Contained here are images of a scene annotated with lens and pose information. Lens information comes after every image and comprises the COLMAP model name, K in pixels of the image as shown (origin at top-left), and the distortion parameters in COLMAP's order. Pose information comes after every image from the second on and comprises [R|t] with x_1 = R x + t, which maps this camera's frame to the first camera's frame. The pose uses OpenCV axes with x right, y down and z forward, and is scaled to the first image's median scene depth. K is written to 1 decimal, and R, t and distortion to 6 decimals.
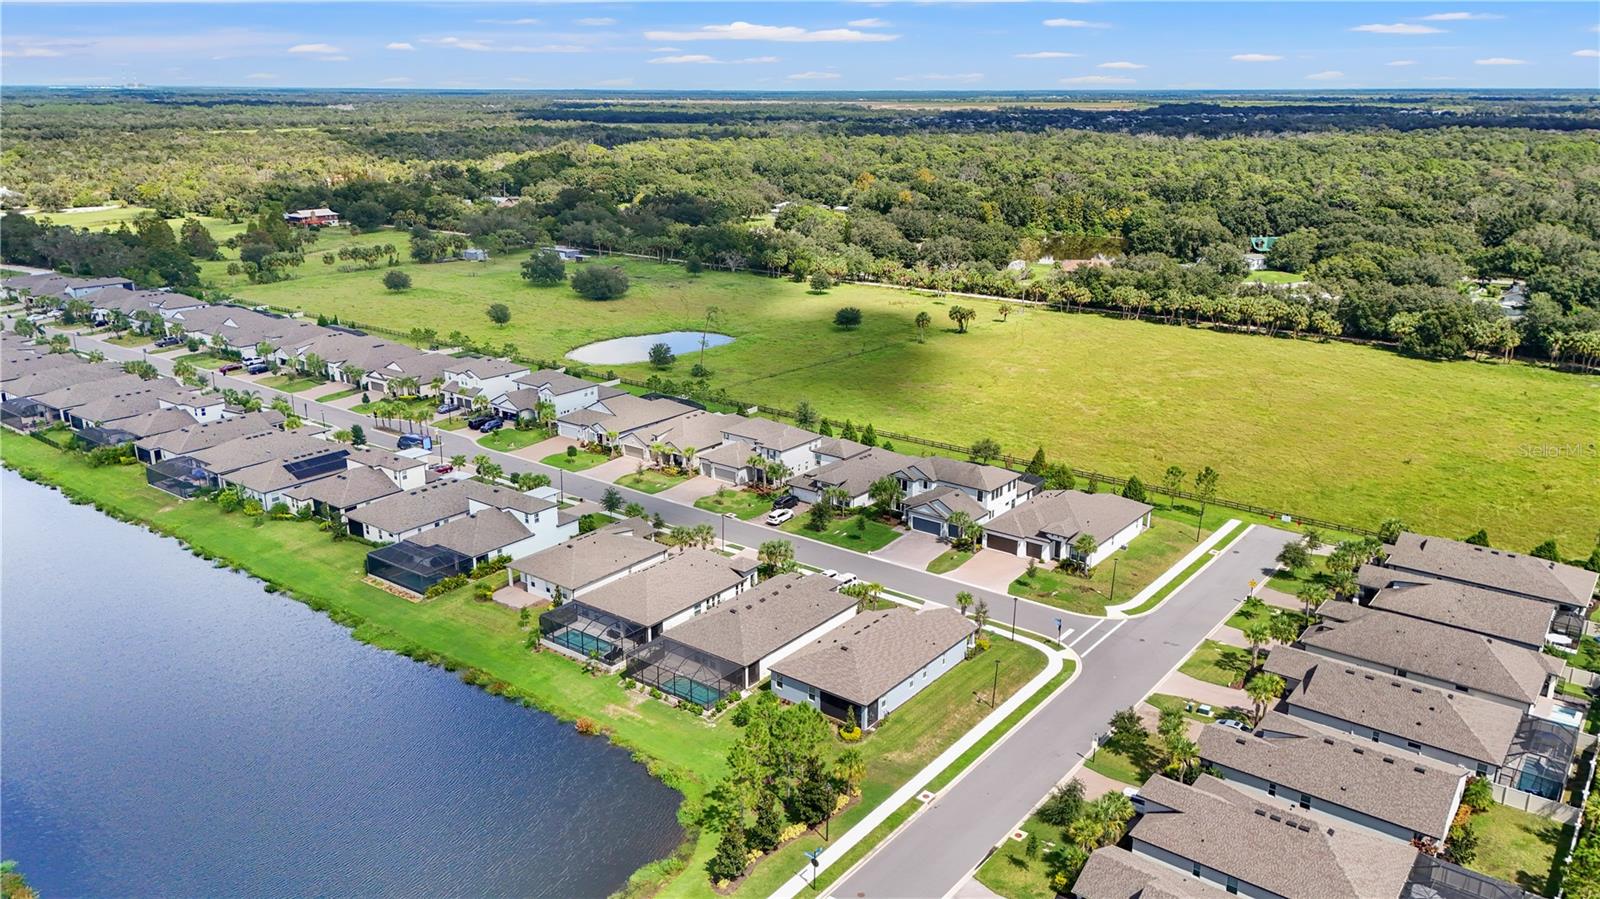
lens RADIAL K [[1174.4, 0, 800.0], [0, 1174.4, 449.5], [0, 0, 1]] dist [0.091421, -0.102037]
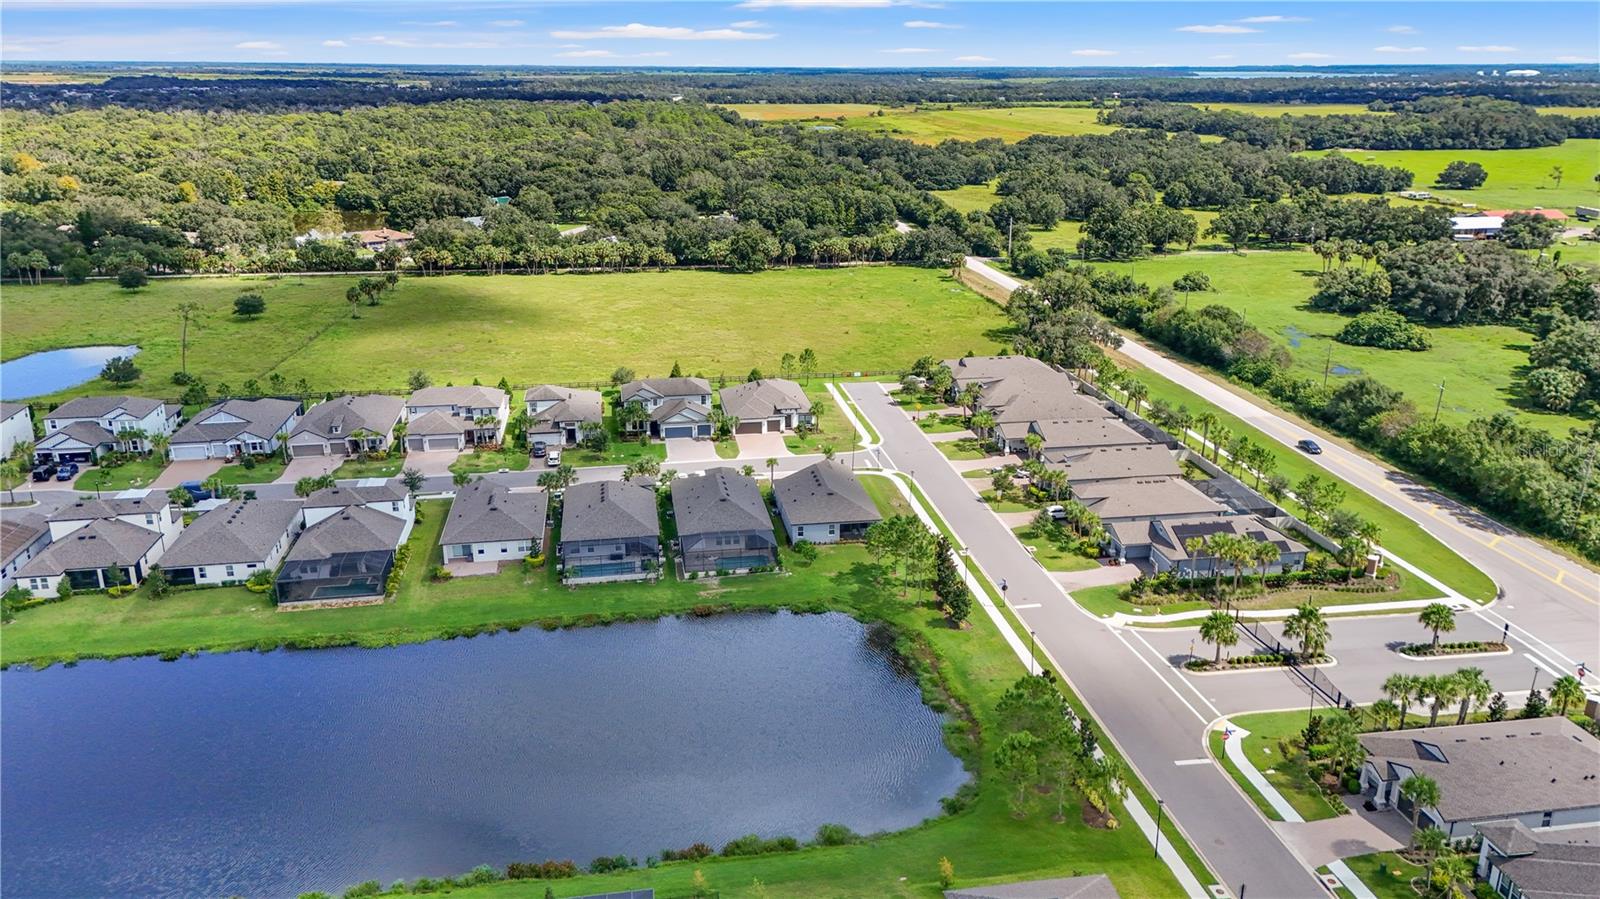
lens RADIAL K [[1214.9, 0, 807.8], [0, 1214.9, 328.5], [0, 0, 1]] dist [0.056574, -0.002436]
pose [[0.680281, -0.154882, 0.716400, -0.611544], [0.211448, 0.977333, 0.010506, -0.021093], [-0.701789, 0.144334, 0.697610, 0.023848]]
